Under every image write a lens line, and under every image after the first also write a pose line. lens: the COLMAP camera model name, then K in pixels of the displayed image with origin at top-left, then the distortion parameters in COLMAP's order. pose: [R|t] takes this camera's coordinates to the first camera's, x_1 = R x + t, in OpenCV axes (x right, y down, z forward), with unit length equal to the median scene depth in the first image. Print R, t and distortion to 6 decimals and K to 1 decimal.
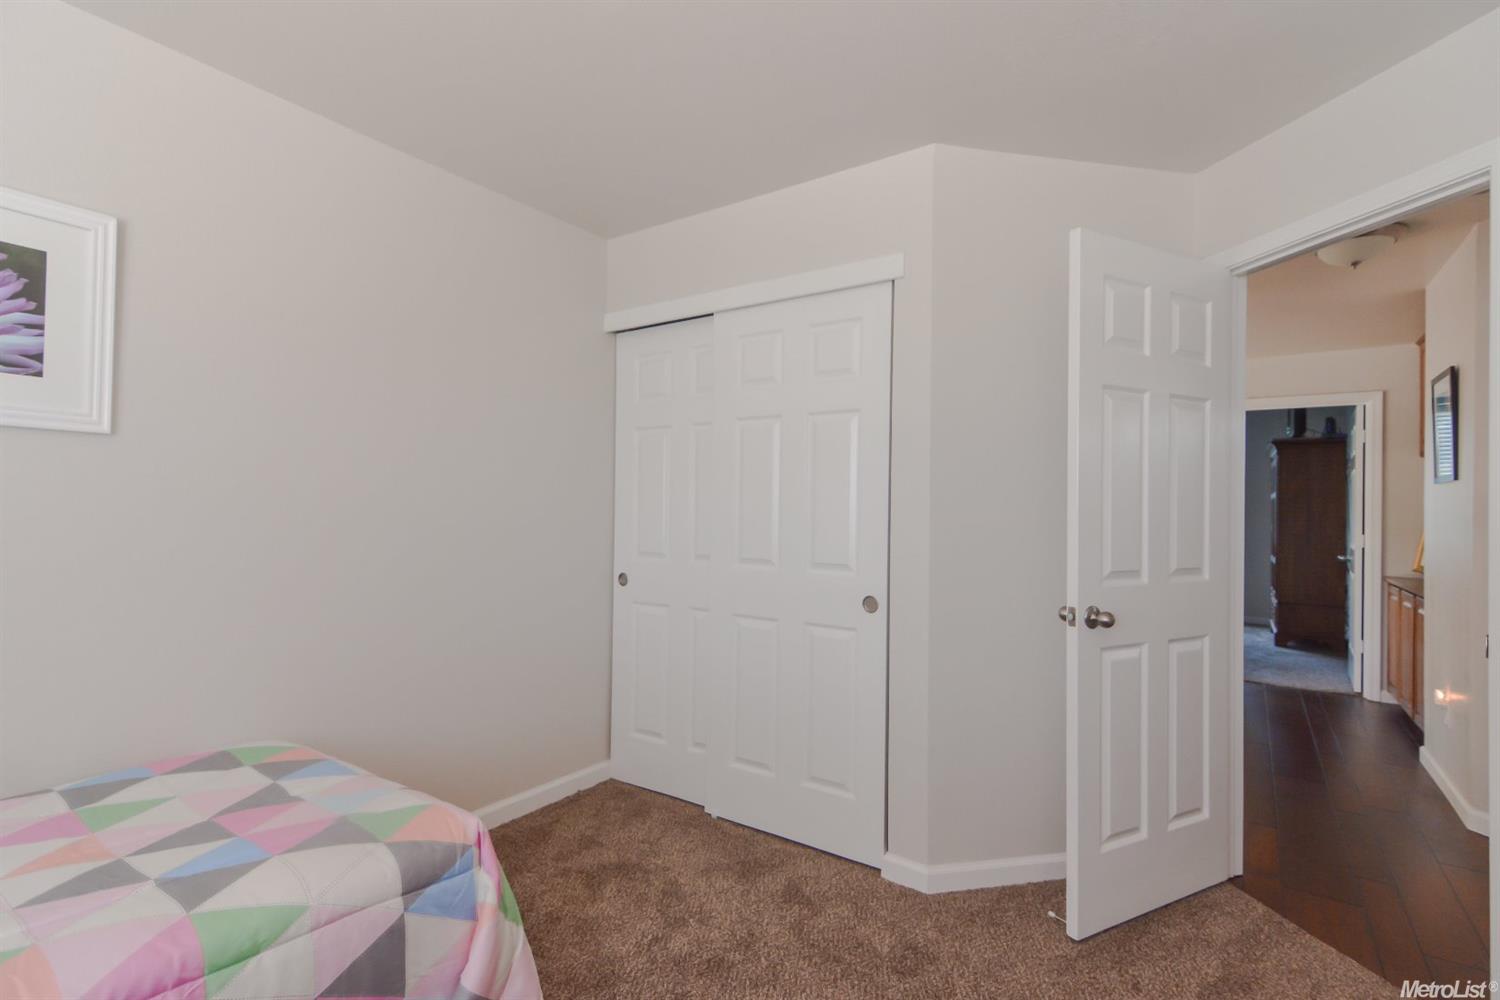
lens RADIAL K [[709.6, 0, 743.0], [0, 709.6, 496.9], [0, 0, 1]] dist [0.027443, -0.008754]
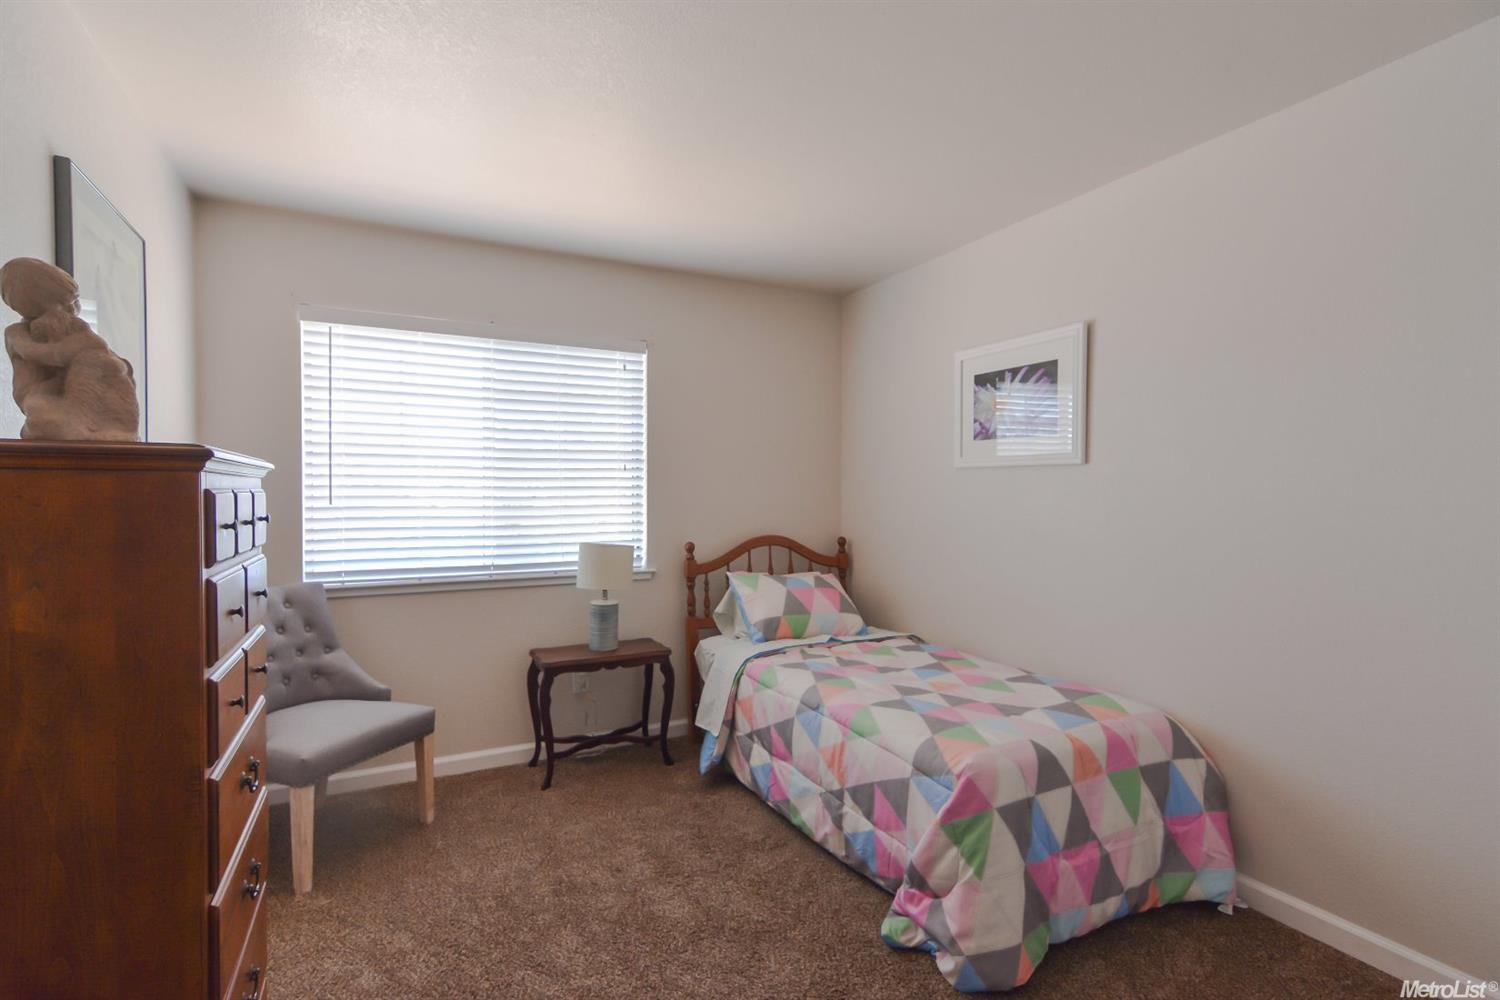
lens RADIAL K [[709.6, 0, 742.4], [0, 709.6, 502.4], [0, 0, 1]] dist [0.027443, -0.008754]
pose [[-0.458197, 0.008283, -0.888812, 1.031099], [0.011283, 0.999930, 0.003502, -0.024406], [0.888779, -0.008424, -0.458259, 1.348771]]
